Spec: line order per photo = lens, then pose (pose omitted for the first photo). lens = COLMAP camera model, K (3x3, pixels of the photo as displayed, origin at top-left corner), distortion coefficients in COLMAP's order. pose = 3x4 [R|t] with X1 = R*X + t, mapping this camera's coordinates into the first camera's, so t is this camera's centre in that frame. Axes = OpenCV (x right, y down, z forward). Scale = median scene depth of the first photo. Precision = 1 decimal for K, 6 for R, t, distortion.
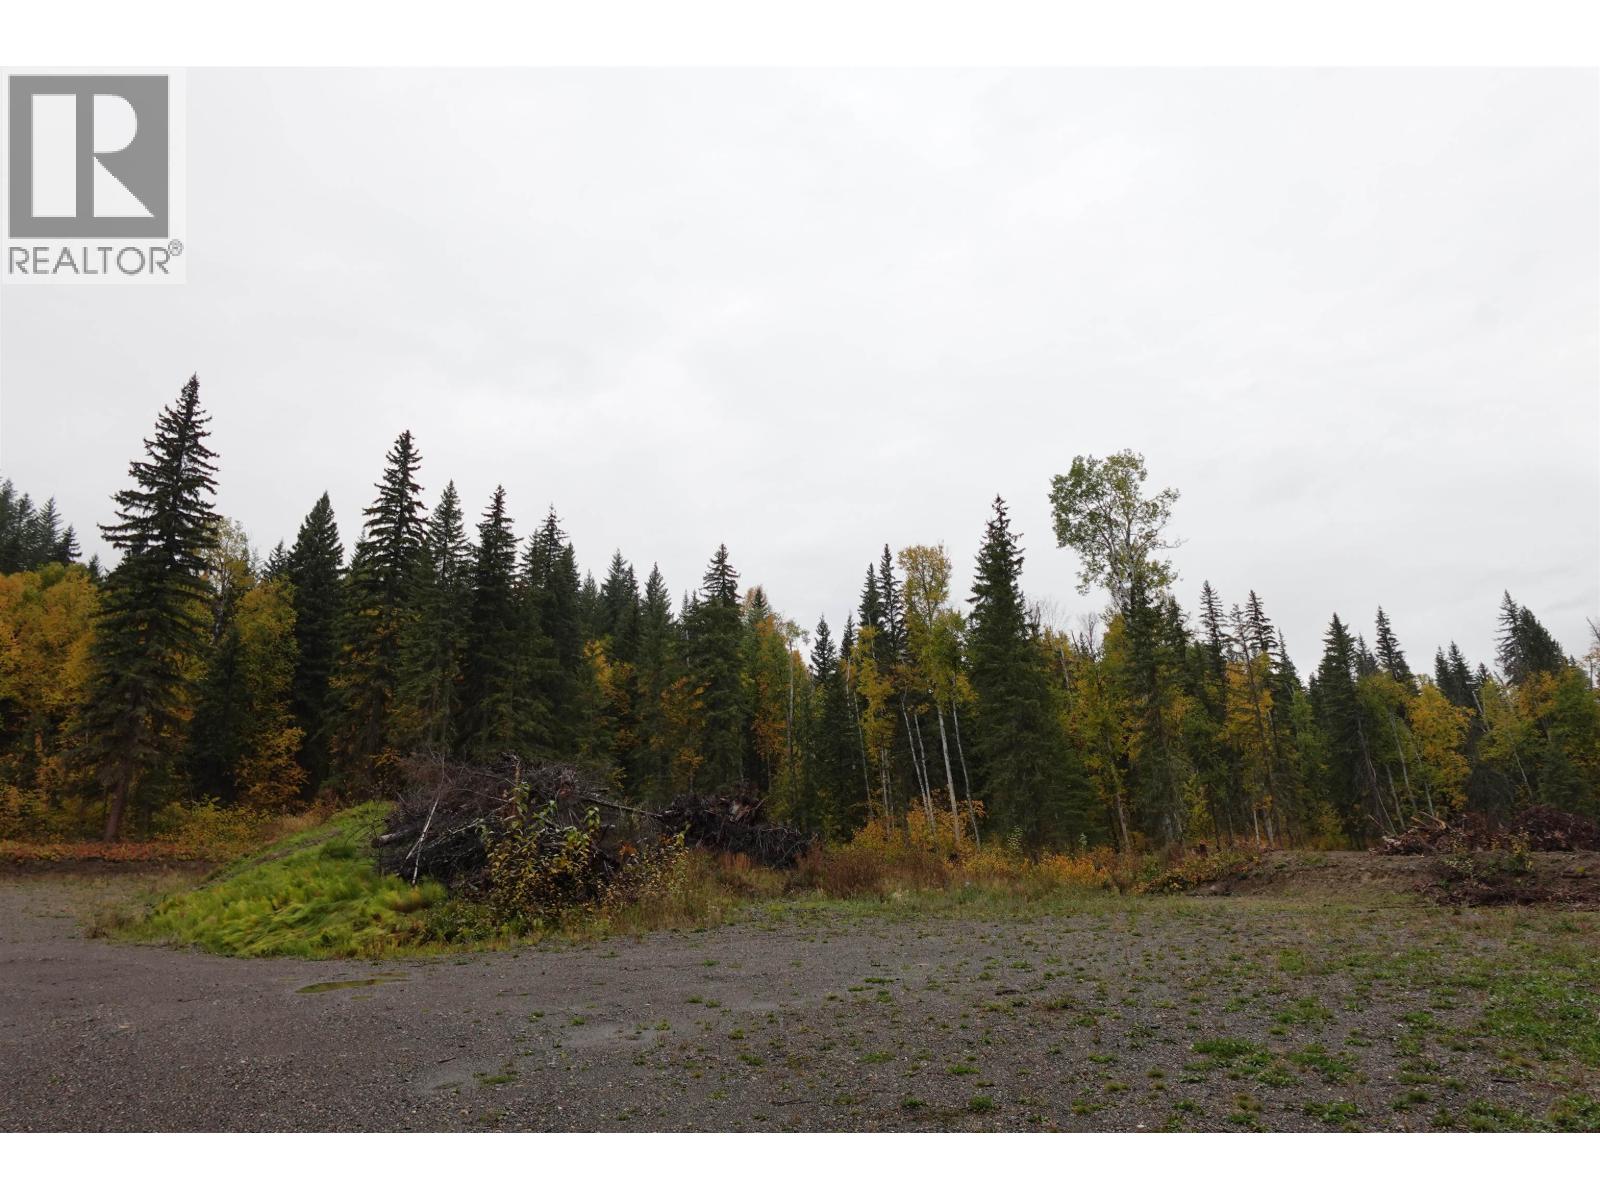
lens RADIAL K [[903.9, 0, 802.0], [0, 903.9, 598.7], [0, 0, 1]] dist [-0.000168, 0.001447]
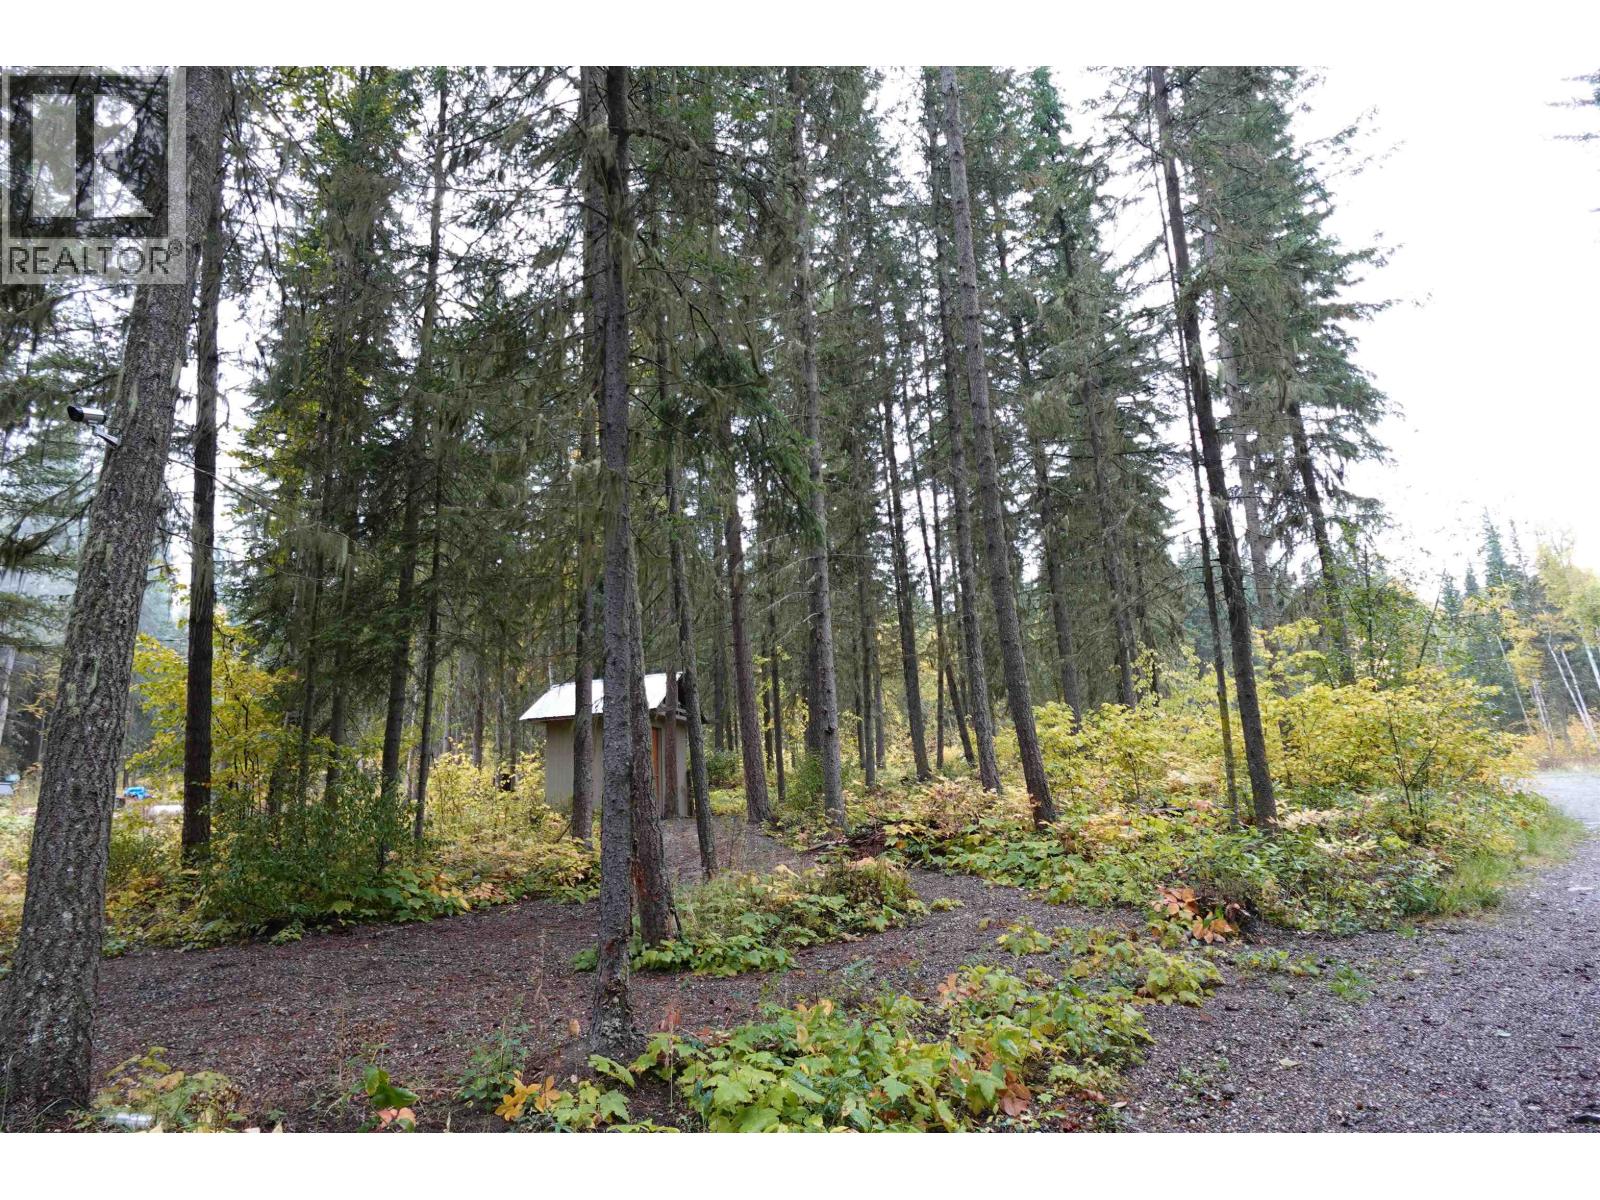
lens RADIAL K [[903.9, 0, 799.8], [0, 903.9, 605.4], [0, 0, 1]] dist [-0.000168, 0.001447]
pose [[0.839958, -0.141016, -0.524009, -0.111353], [0.182812, 0.982733, 0.028574, -0.185498], [0.510932, -0.119796, 0.851233, -0.694351]]
